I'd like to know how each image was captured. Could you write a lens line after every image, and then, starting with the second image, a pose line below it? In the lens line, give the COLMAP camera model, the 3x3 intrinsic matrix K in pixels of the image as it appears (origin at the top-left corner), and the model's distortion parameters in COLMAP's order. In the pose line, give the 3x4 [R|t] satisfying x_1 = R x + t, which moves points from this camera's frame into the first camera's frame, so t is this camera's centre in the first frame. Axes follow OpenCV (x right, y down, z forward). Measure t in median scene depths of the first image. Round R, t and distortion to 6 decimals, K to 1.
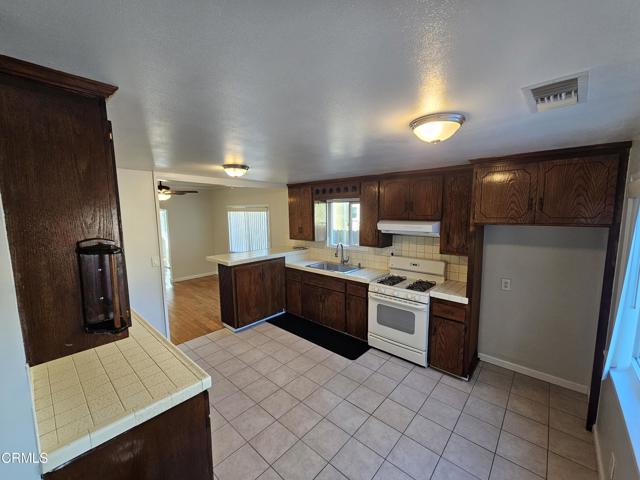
lens RADIAL K [[261.0, 0, 319.7], [0, 261.0, 239.4], [0, 0, 1]] dist [-0.002311, -0.000094]
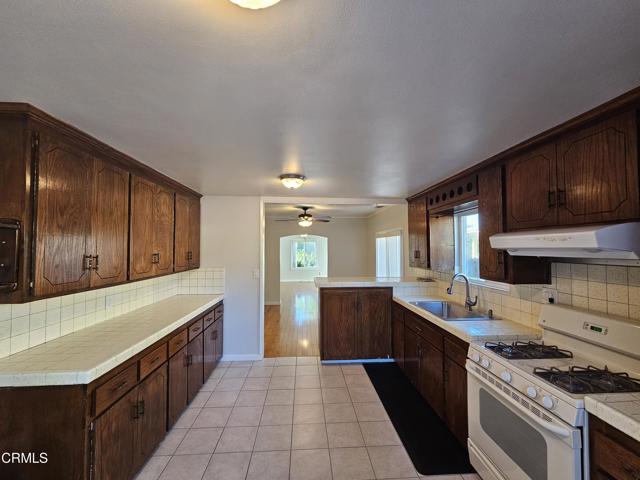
lens RADIAL K [[261.0, 0, 320.1], [0, 261.0, 238.1], [0, 0, 1]] dist [-0.002311, -0.000094]
pose [[0.714772, -0.019267, -0.699092, 0.315088], [-0.082624, 0.990293, -0.111770, 0.030584], [0.694460, 0.137652, 0.706242, 0.316784]]
